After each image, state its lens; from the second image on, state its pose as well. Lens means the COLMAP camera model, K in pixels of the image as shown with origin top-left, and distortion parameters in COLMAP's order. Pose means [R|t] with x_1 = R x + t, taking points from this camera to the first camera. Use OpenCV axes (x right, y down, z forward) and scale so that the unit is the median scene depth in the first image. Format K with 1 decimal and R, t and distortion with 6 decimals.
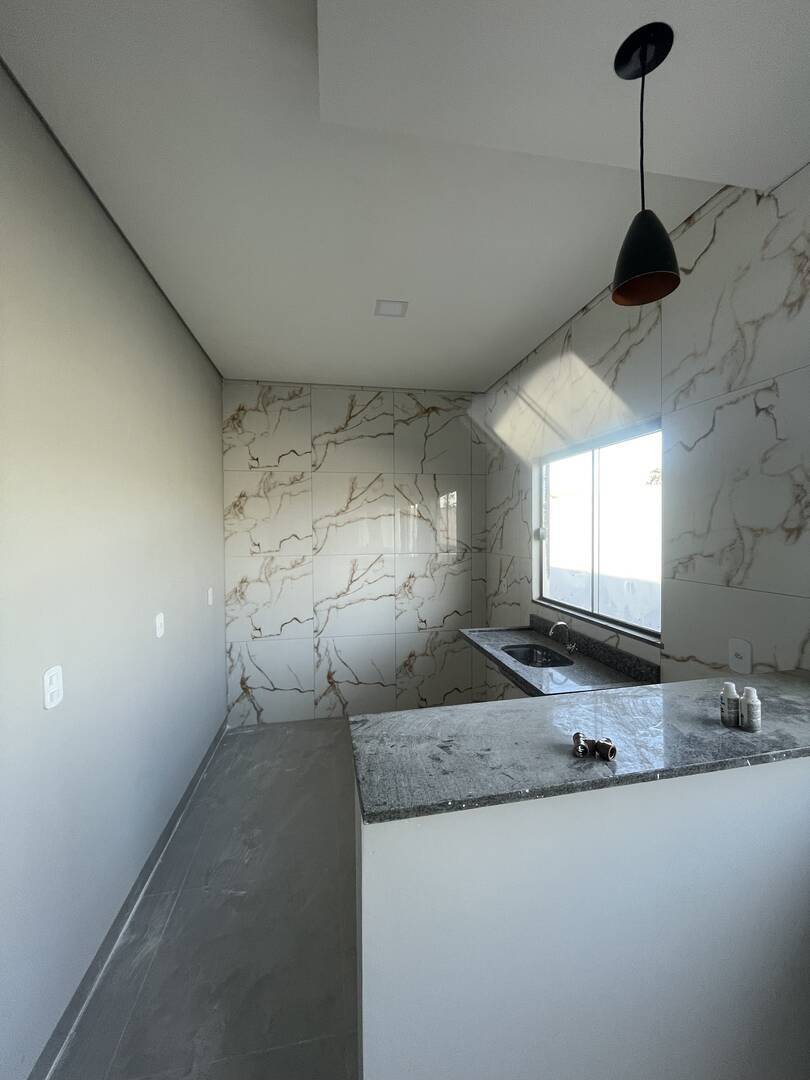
lens RADIAL K [[437.9, 0, 405.0], [0, 437.9, 540.0], [0, 0, 1]] dist [-0.001715, -0.000345]
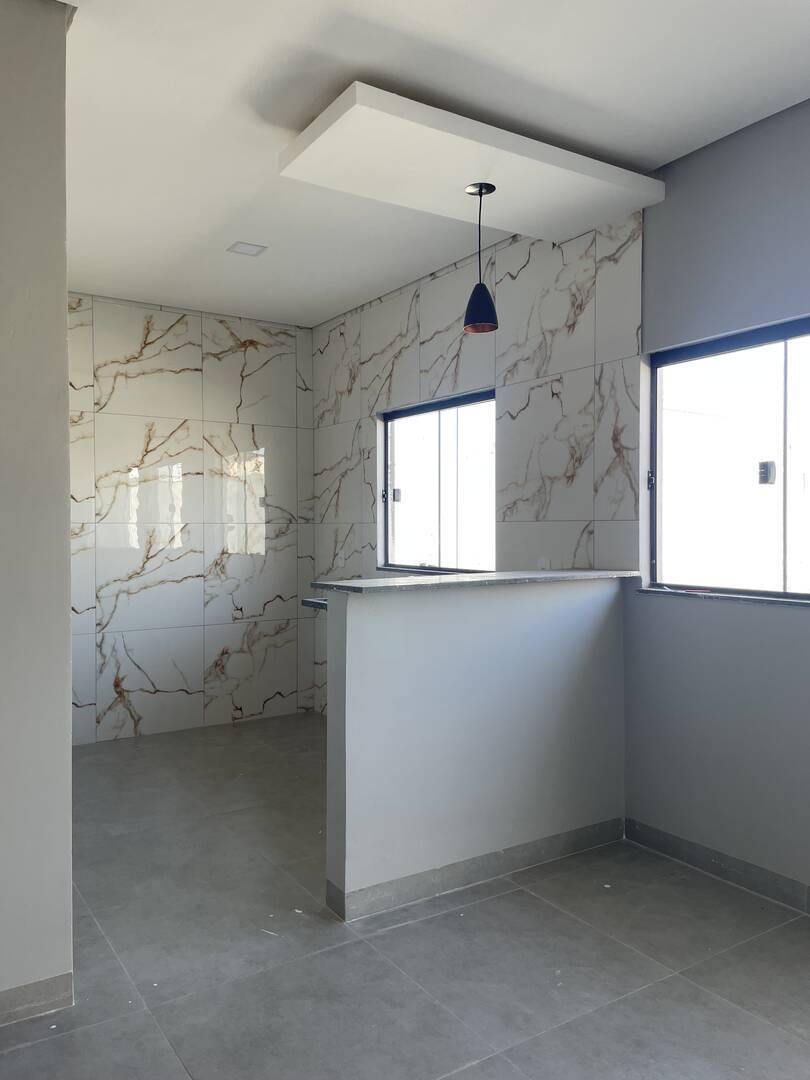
lens RADIAL K [[811.3, 0, 405.0], [0, 811.3, 540.0], [0, 0, 1]] dist [0.004540, 0.000375]
pose [[0.922276, 0.002706, 0.386522, -0.256605], [0.002177, 0.999923, -0.012194, 0.081618], [-0.386525, 0.012088, 0.922200, -0.486072]]
